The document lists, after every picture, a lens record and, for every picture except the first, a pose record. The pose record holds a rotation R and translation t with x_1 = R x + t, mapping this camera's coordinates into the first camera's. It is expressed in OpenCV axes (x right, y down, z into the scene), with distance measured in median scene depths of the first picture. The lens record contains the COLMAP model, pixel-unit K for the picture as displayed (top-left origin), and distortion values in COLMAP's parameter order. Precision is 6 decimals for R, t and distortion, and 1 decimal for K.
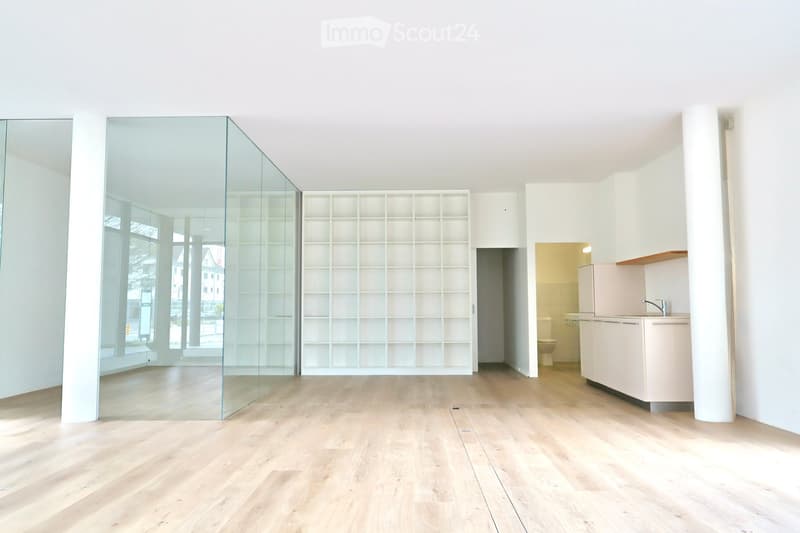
lens RADIAL K [[607.7, 0, 400.0], [0, 607.7, 266.9], [0, 0, 1]] dist [0.005906, -0.007162]
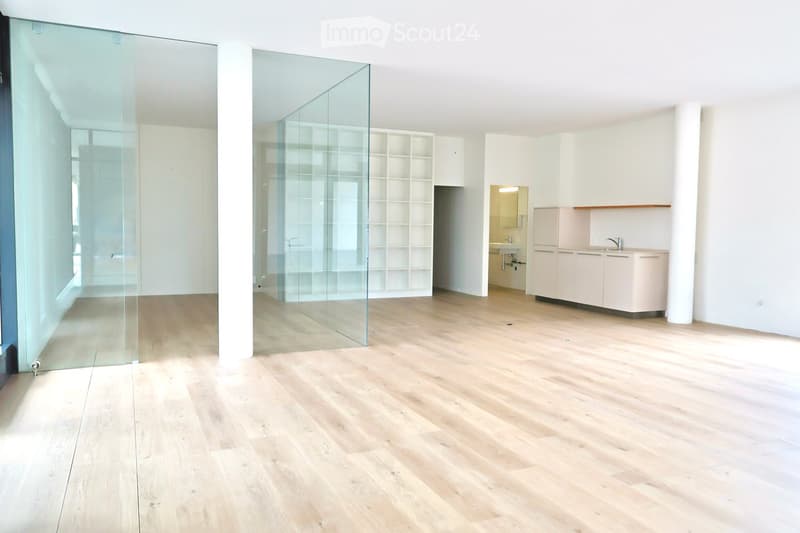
lens RADIAL K [[607.7, 0, 396.0], [0, 607.7, 266.4], [0, 0, 1]] dist [0.005906, -0.007162]
pose [[0.903466, -0.013786, 0.428439, -0.532296], [-0.044721, 0.990997, 0.126192, -0.027496], [-0.426322, -0.133170, 0.894715, -0.003765]]
